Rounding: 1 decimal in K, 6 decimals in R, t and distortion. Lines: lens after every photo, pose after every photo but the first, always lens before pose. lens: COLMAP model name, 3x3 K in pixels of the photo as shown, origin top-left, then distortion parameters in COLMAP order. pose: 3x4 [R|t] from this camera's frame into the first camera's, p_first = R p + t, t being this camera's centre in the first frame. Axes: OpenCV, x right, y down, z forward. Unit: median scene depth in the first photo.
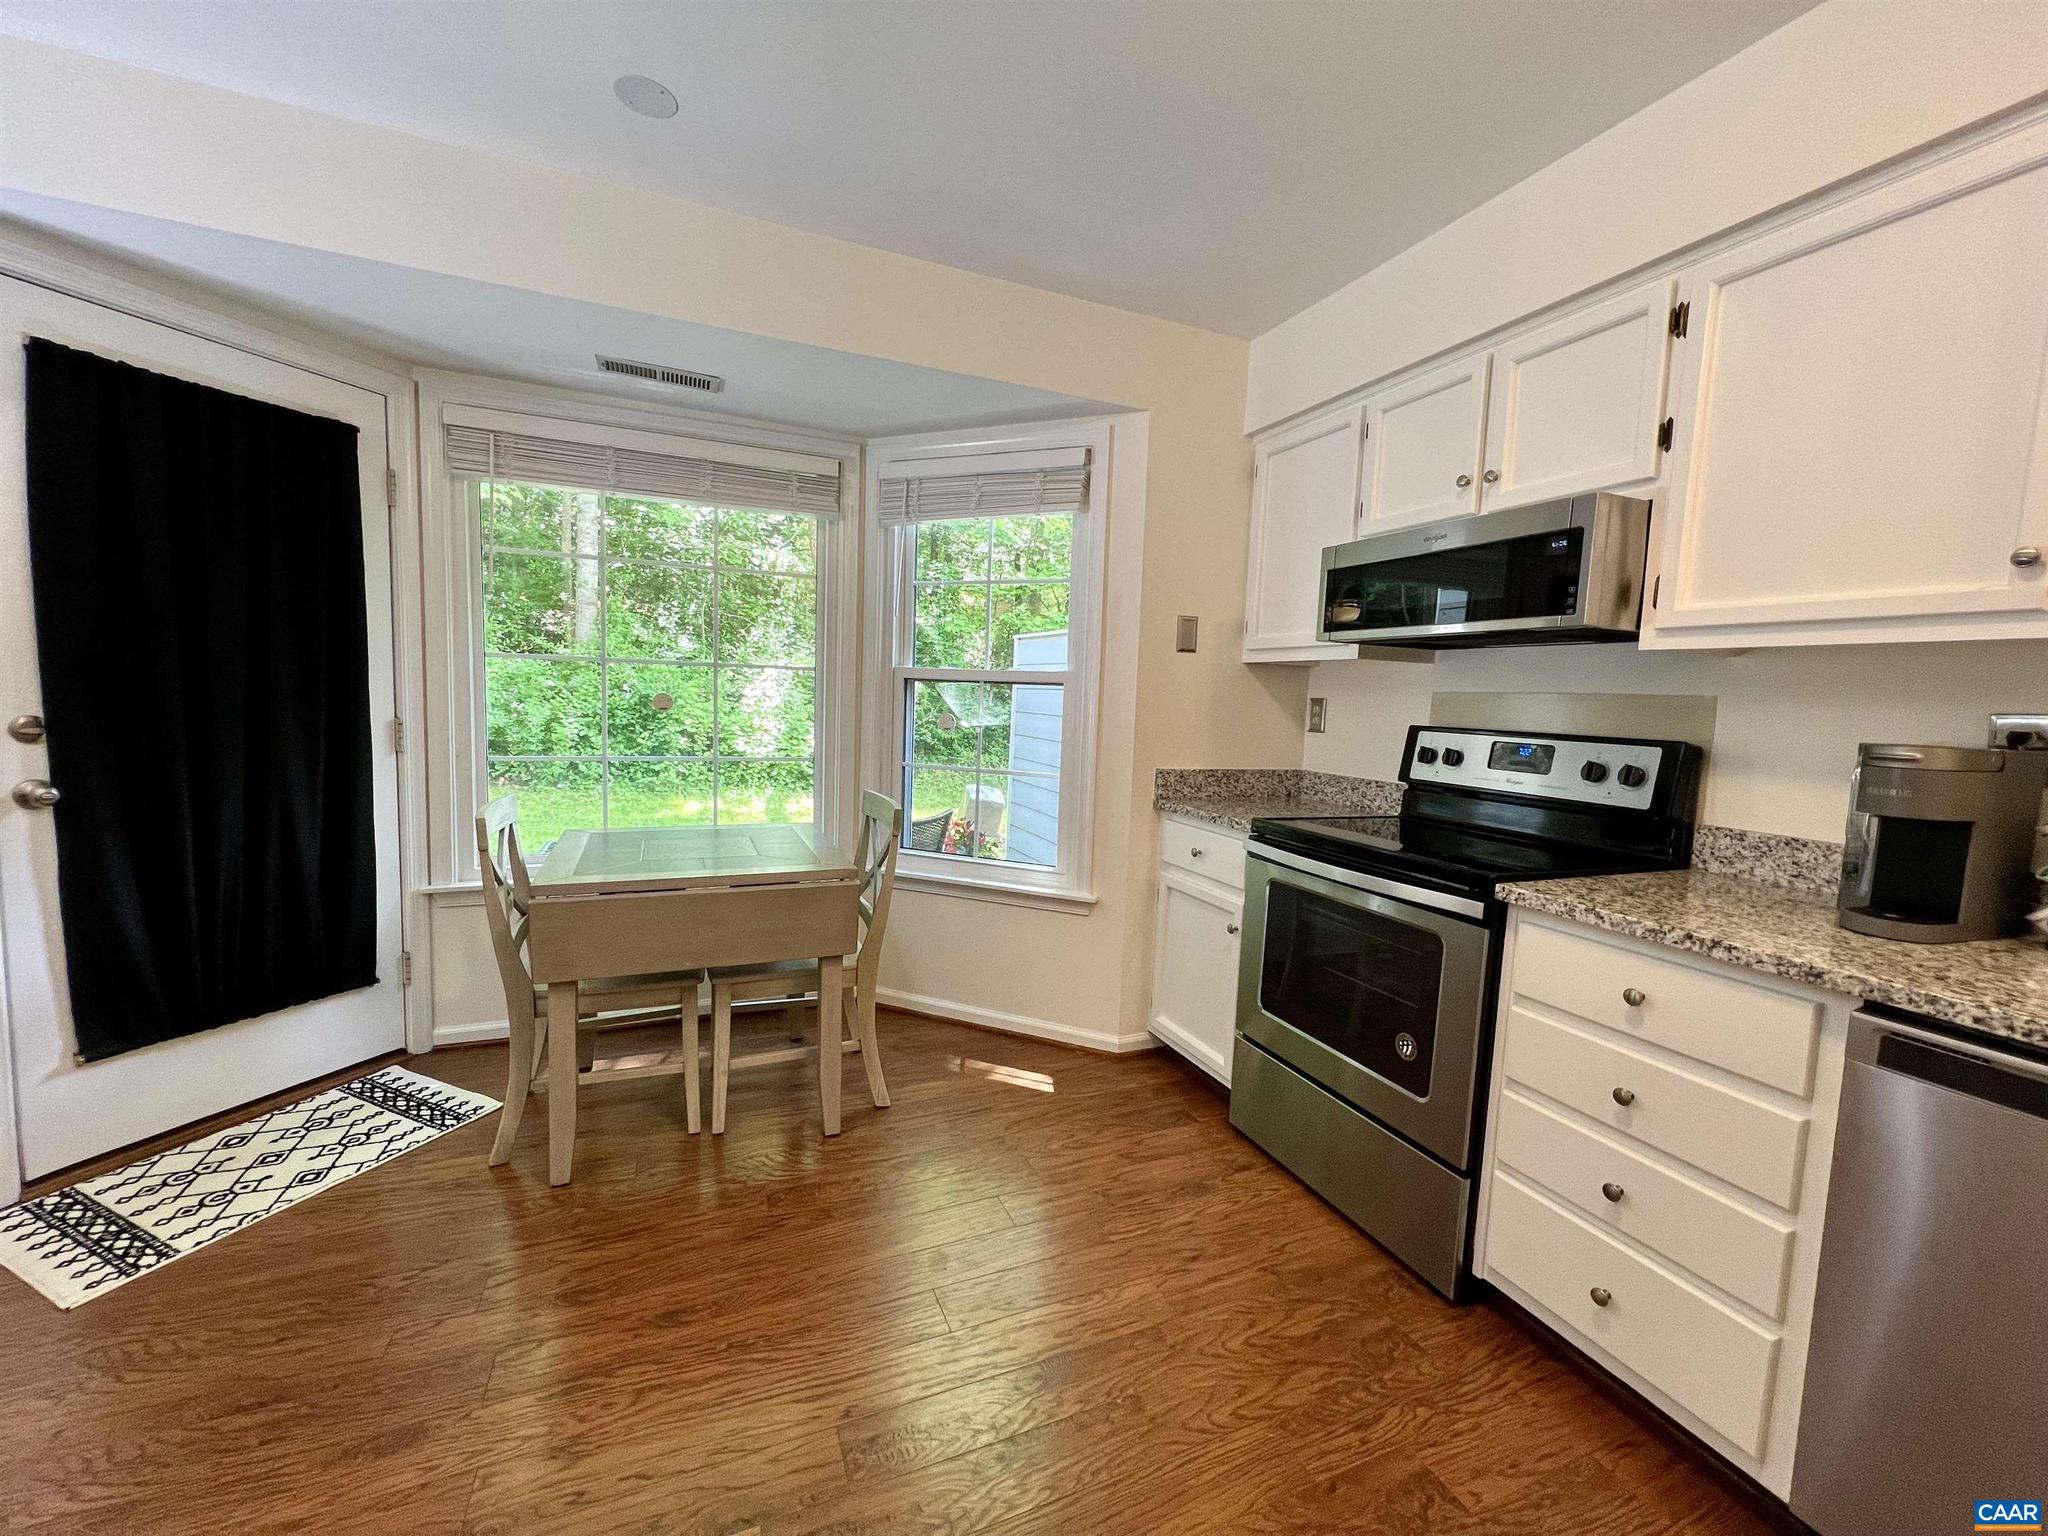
lens RADIAL K [[819.0, 0, 1024.3], [0, 819.0, 770.6], [0, 0, 1]] dist [-0.000847, 0.000112]
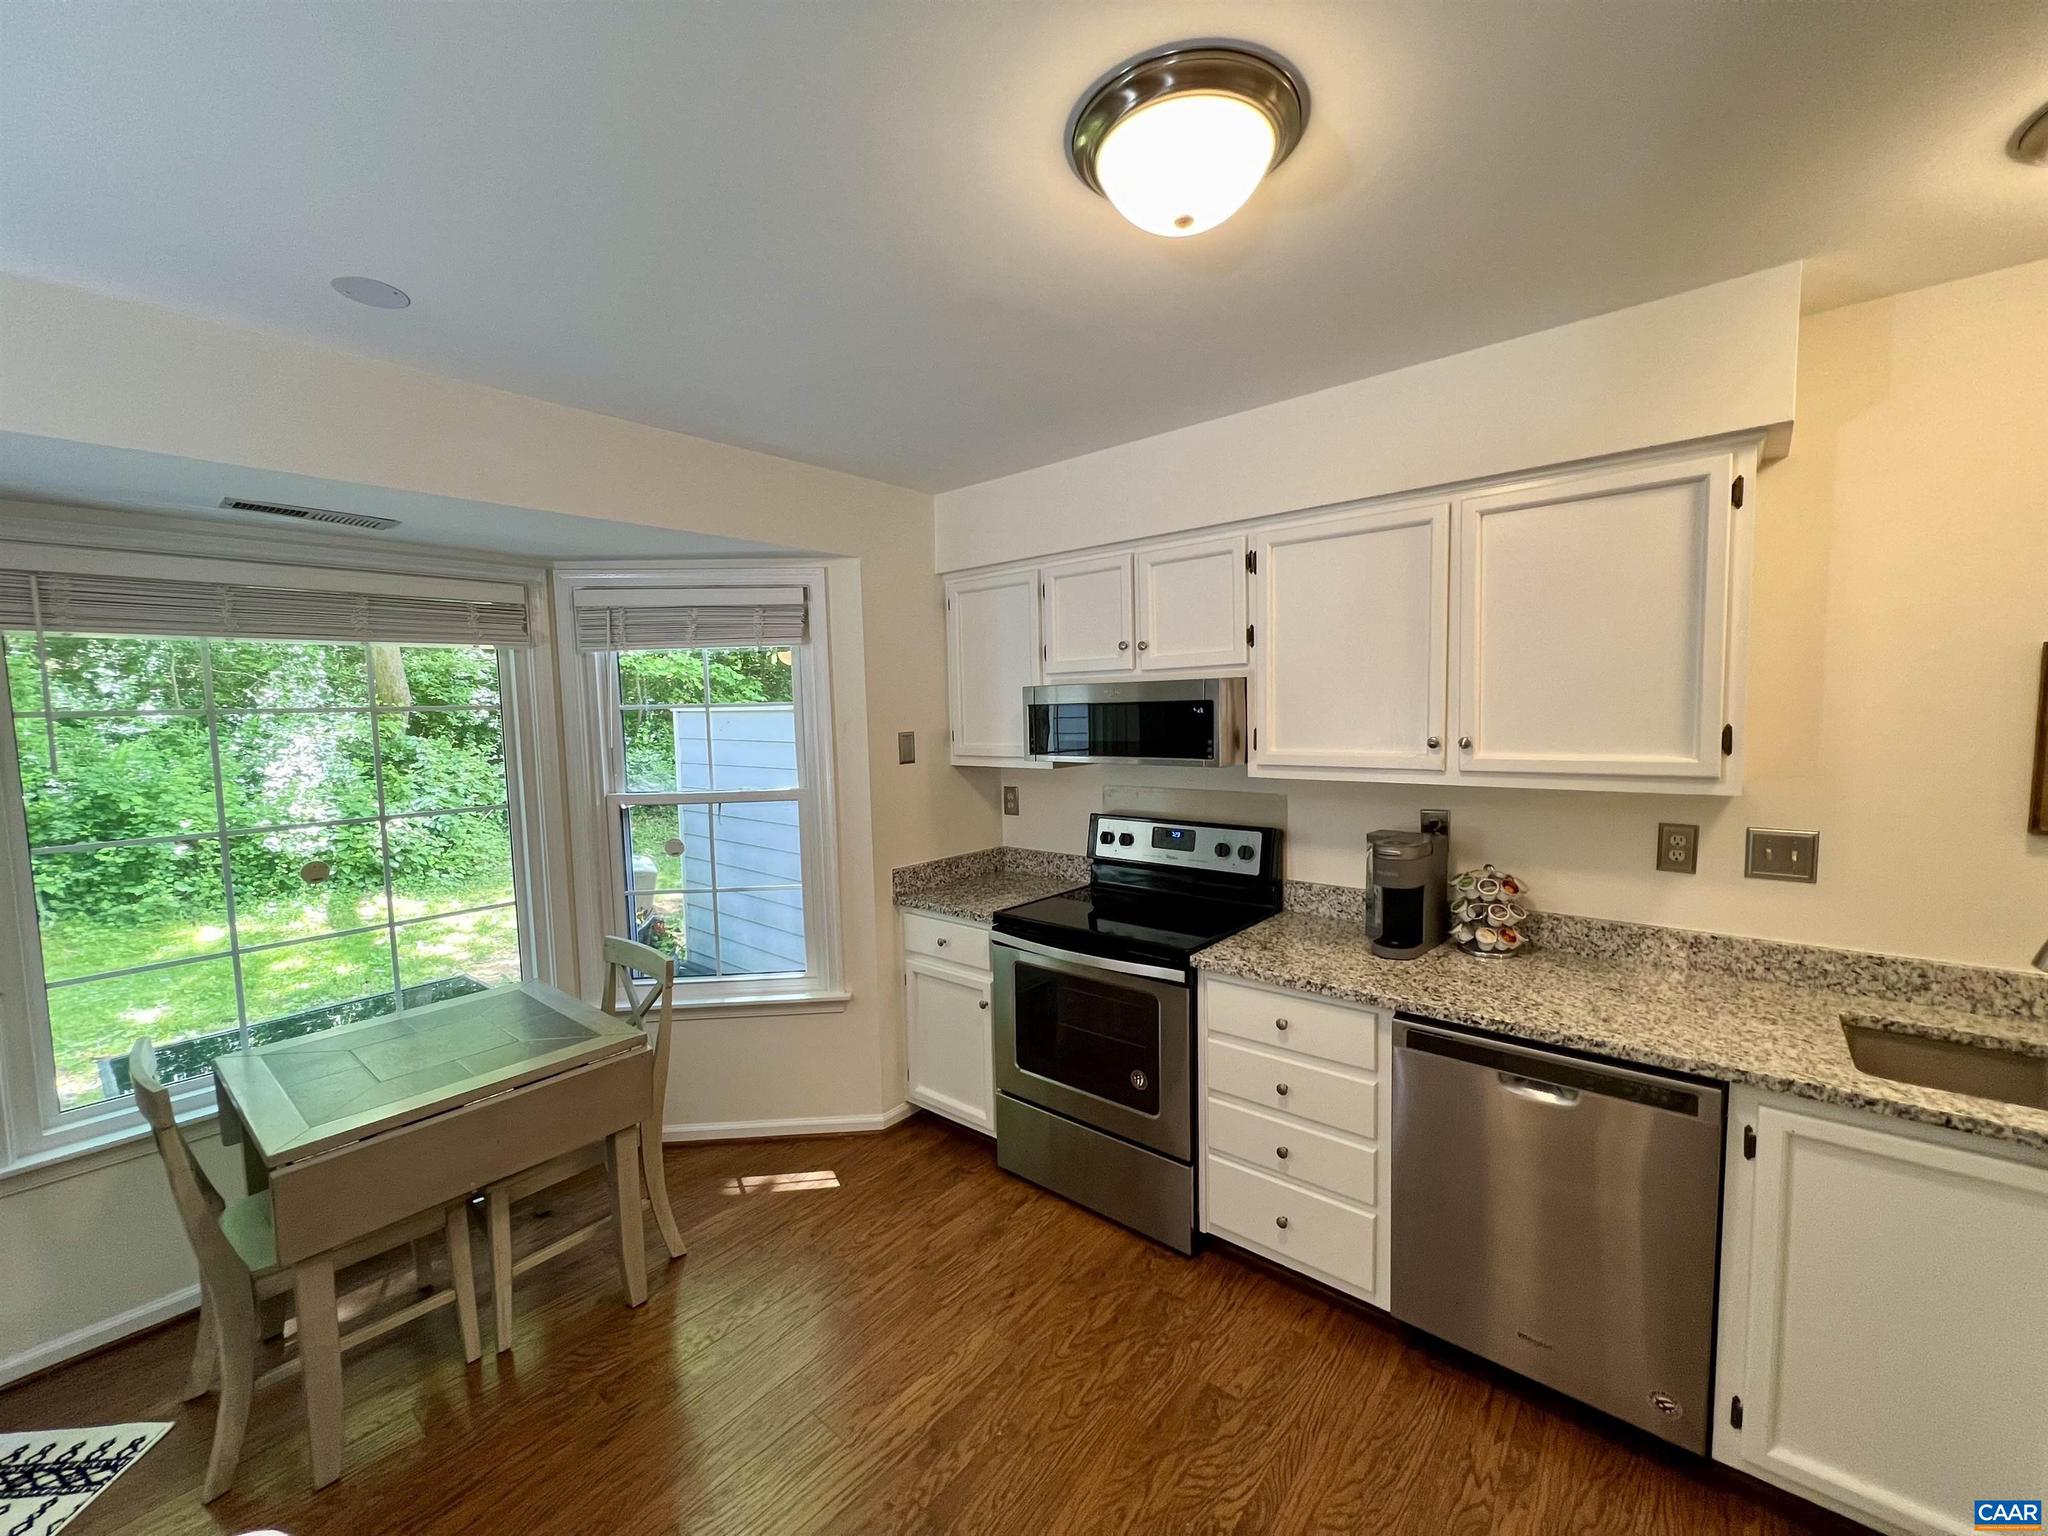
lens RADIAL K [[818.2, 0, 1027.0], [0, 818.2, 773.4], [0, 0, 1]] dist [0.000857, 0.000014]
pose [[0.892163, -0.095504, 0.441502, -0.194580], [0.100447, 0.994867, 0.012229, -0.158795], [-0.440404, 0.033437, 0.897177, -0.113939]]
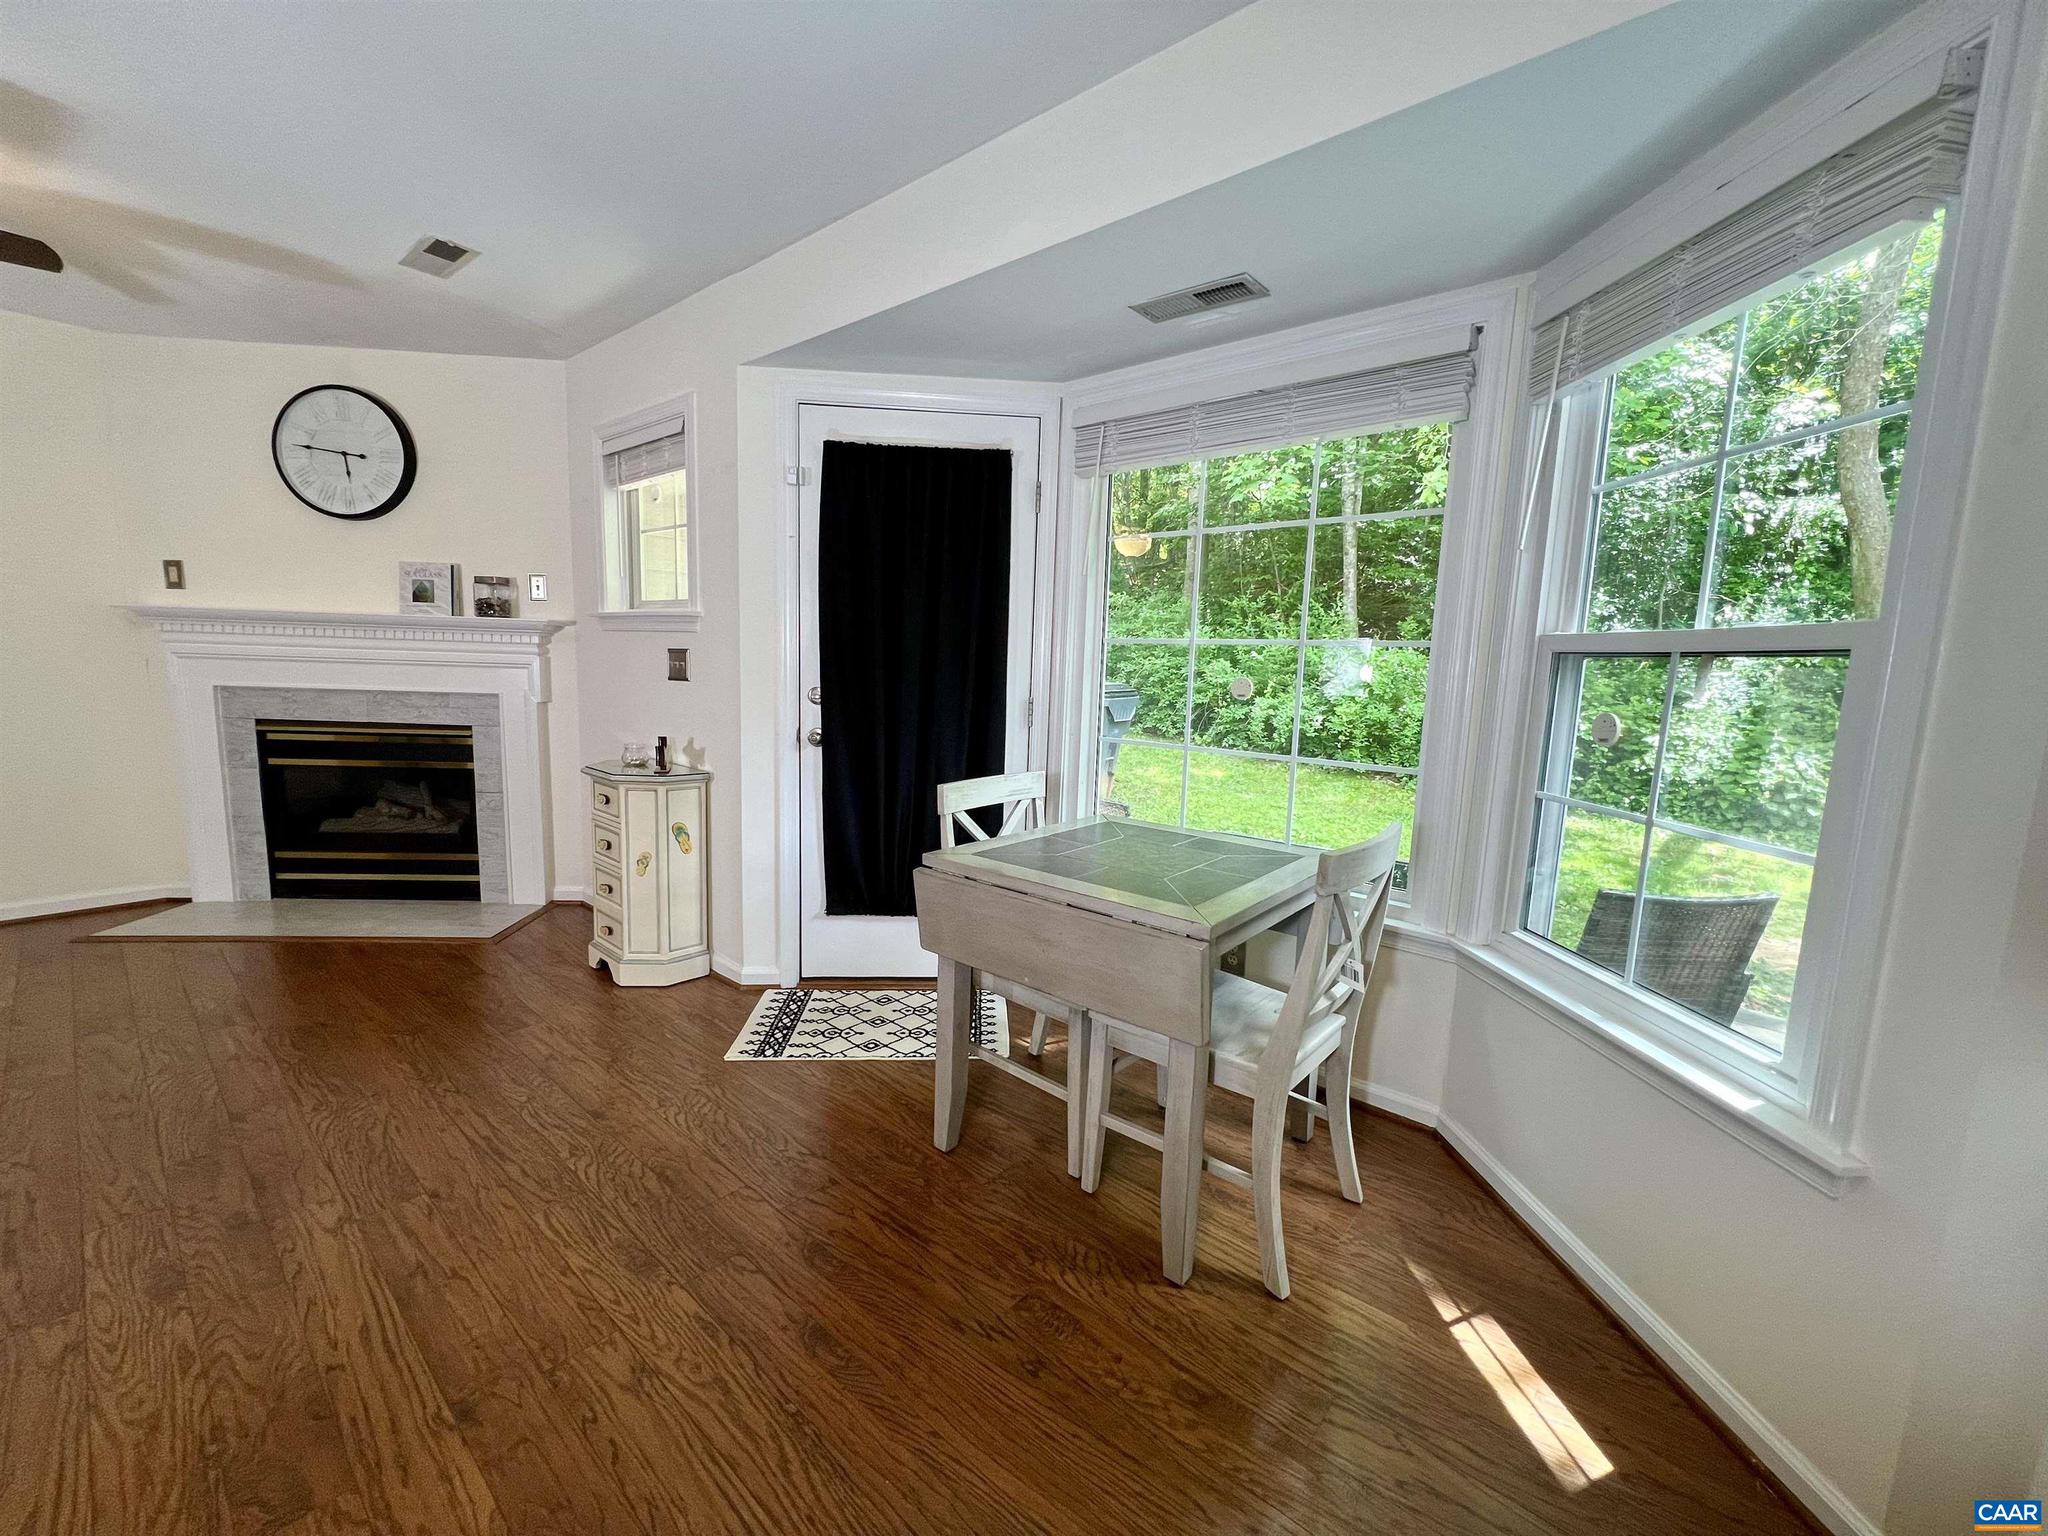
lens RADIAL K [[819.0, 0, 1024.3], [0, 819.0, 770.6], [0, 0, 1]] dist [-0.000847, 0.000112]
pose [[0.454331, 0.100412, -0.885156, 0.305220], [-0.101825, 0.992968, 0.060378, -0.034852], [0.884994, 0.062700, 0.461361, 0.525734]]
